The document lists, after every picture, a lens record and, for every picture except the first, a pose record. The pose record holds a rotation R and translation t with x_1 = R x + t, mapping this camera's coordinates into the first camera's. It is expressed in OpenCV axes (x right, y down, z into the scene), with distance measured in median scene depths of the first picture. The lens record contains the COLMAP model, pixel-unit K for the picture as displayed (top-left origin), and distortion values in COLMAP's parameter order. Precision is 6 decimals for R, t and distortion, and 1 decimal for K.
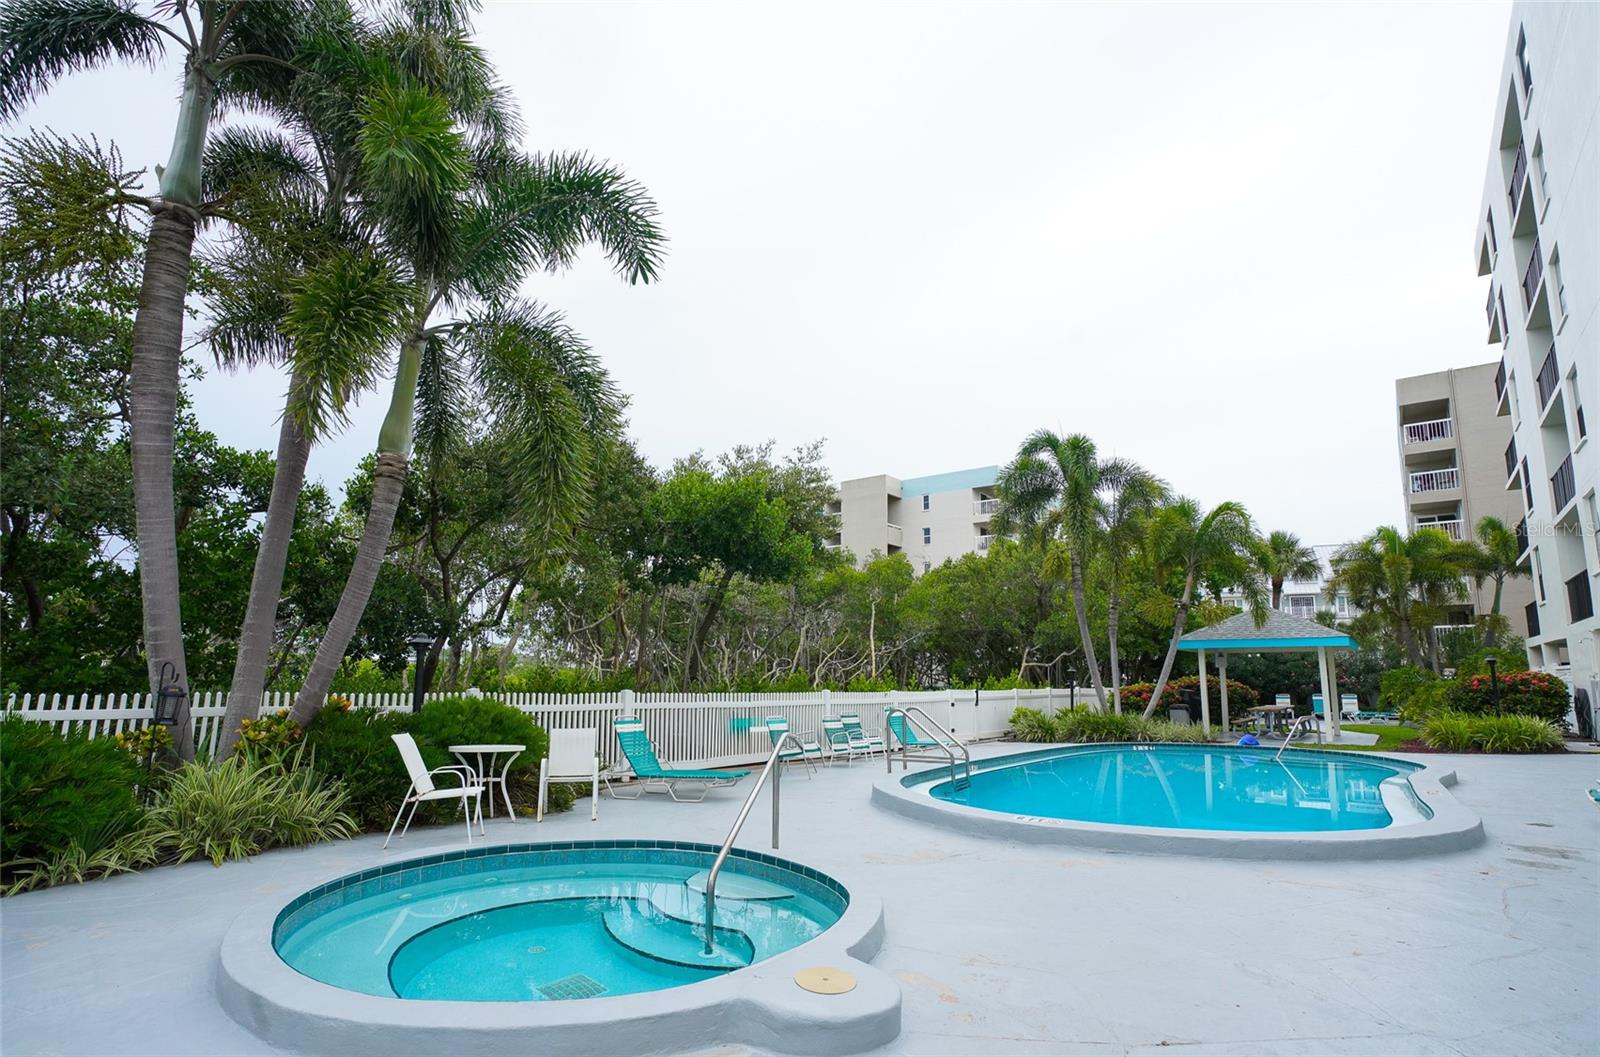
lens RADIAL K [[759.1, 0, 803.9], [0, 759.1, 564.1], [0, 0, 1]] dist [-0.022713, -0.000081]
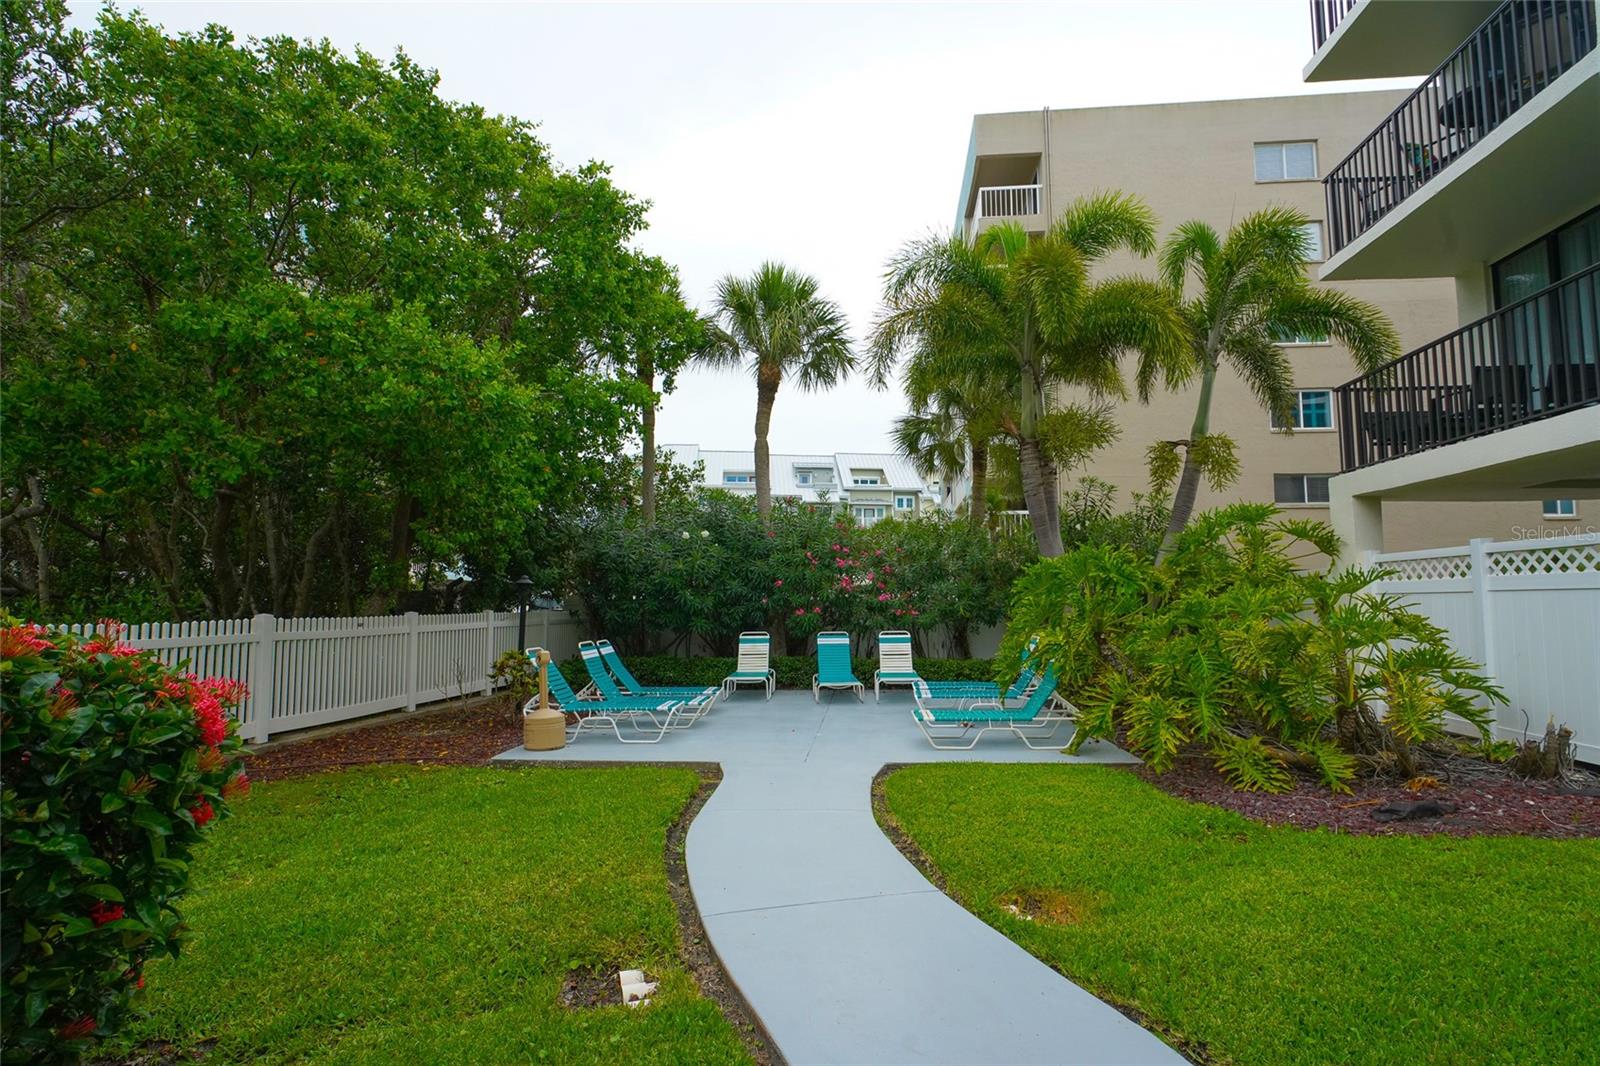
lens RADIAL K [[763.2, 0, 800.0], [0, 763.2, 533.0], [0, 0, 1]] dist [-0.054402, 0.017185]
pose [[0.853055, 0.038091, 0.520429, 0.442285], [-0.068236, 0.996911, 0.038884, 0.102295], [-0.517341, -0.068682, 0.853019, 0.641874]]
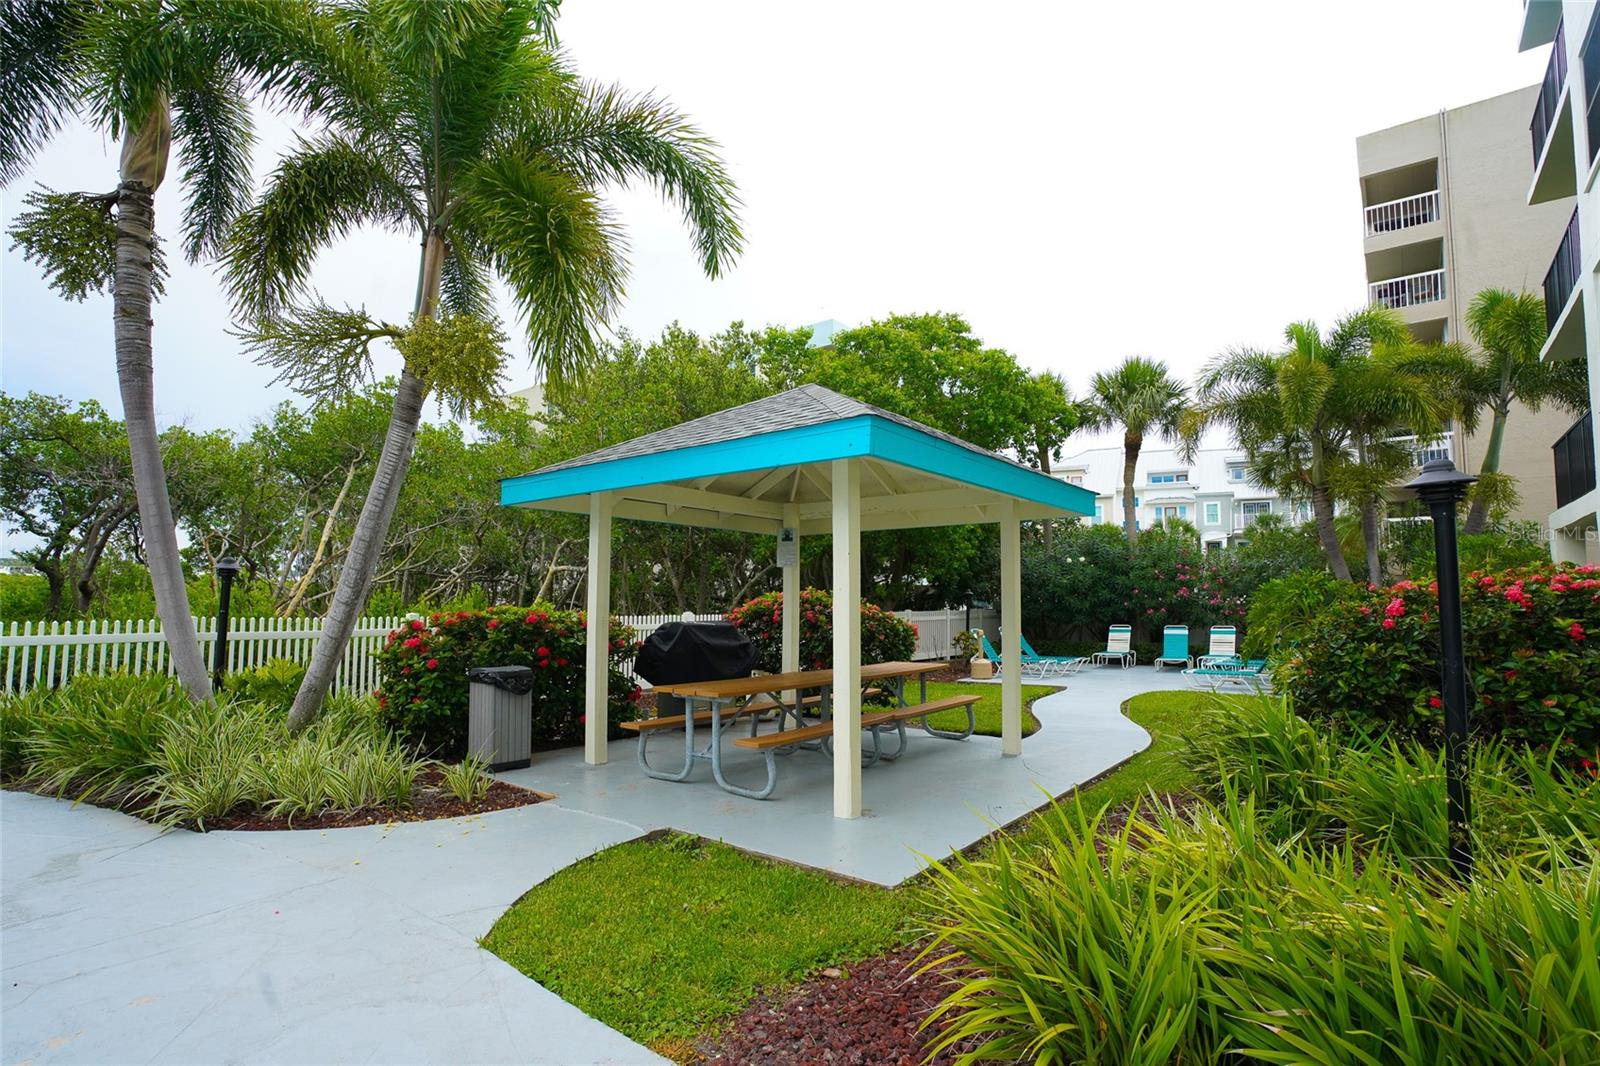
lens RADIAL K [[764.8, 0, 802.6], [0, 764.8, 549.1], [0, 0, 1]] dist [-0.055045, 0.020998]
pose [[0.999993, -0.002596, -0.002825, 0.389608], [0.002813, 0.996832, 0.079484, 0.066048], [0.002609, -0.079491, 0.996832, 0.413816]]
